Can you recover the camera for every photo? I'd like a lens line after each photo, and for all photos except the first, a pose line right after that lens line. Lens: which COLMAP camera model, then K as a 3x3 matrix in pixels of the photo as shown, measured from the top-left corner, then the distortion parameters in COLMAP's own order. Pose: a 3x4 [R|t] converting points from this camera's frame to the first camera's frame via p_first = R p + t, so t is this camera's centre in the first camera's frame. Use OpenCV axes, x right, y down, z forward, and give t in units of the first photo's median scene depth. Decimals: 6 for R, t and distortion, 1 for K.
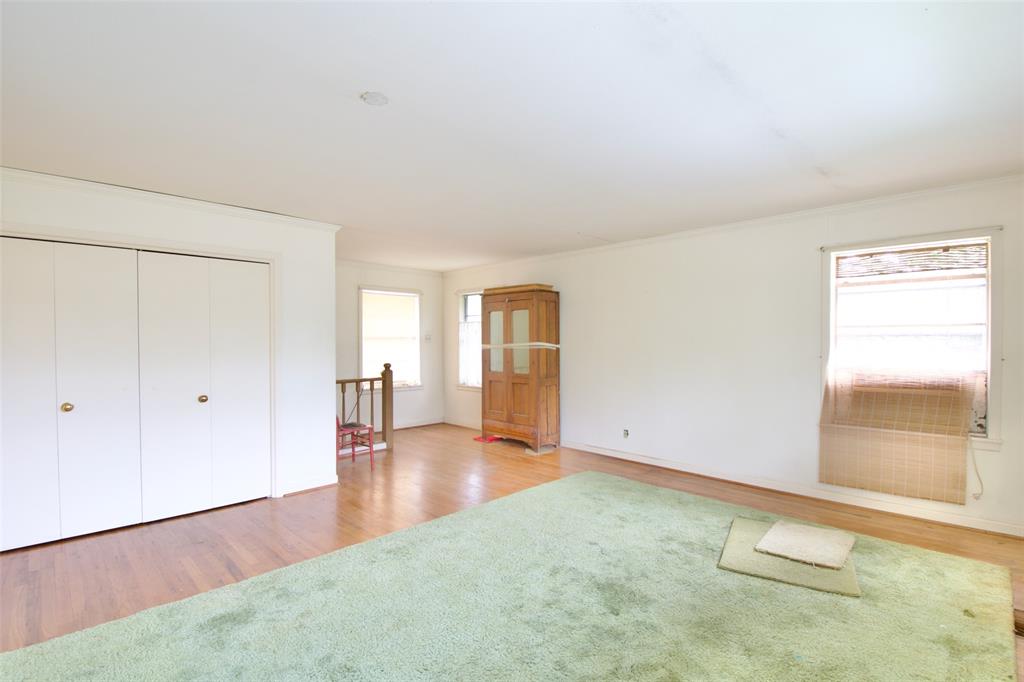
lens RADIAL K [[474.4, 0, 514.4], [0, 474.4, 347.0], [0, 0, 1]] dist [0.017014, -0.024854]
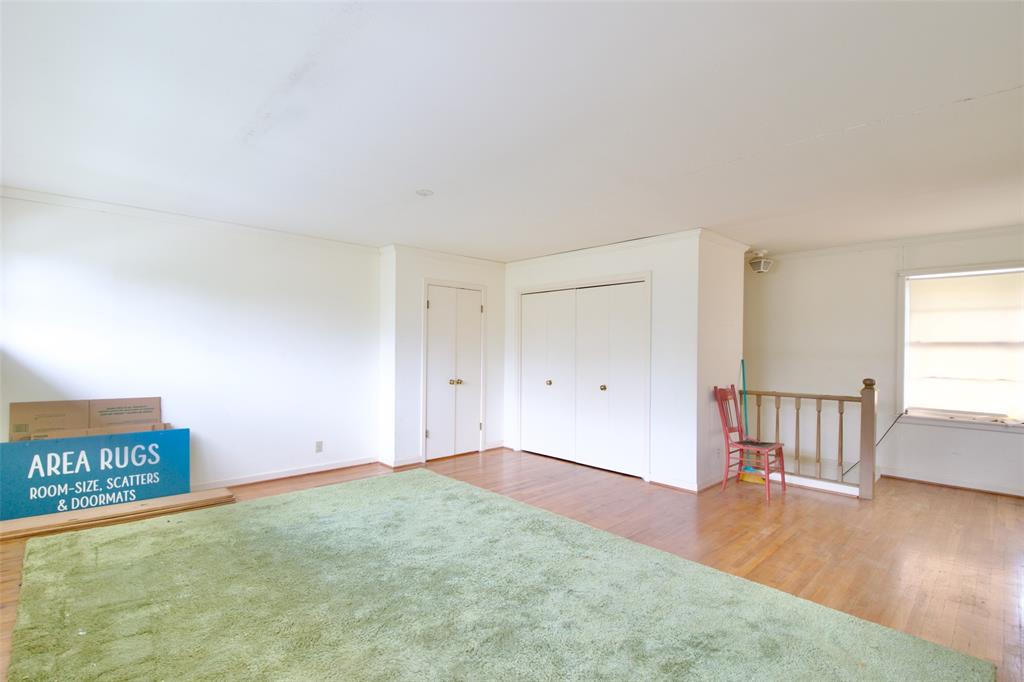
lens RADIAL K [[474.4, 0, 514.4], [0, 474.4, 347.0], [0, 0, 1]] dist [0.017014, -0.024854]
pose [[-0.022813, -0.001762, -0.999738, 0.605101], [-0.021522, 0.999768, -0.001271, -0.001715], [0.999508, 0.021487, -0.022846, 0.635867]]
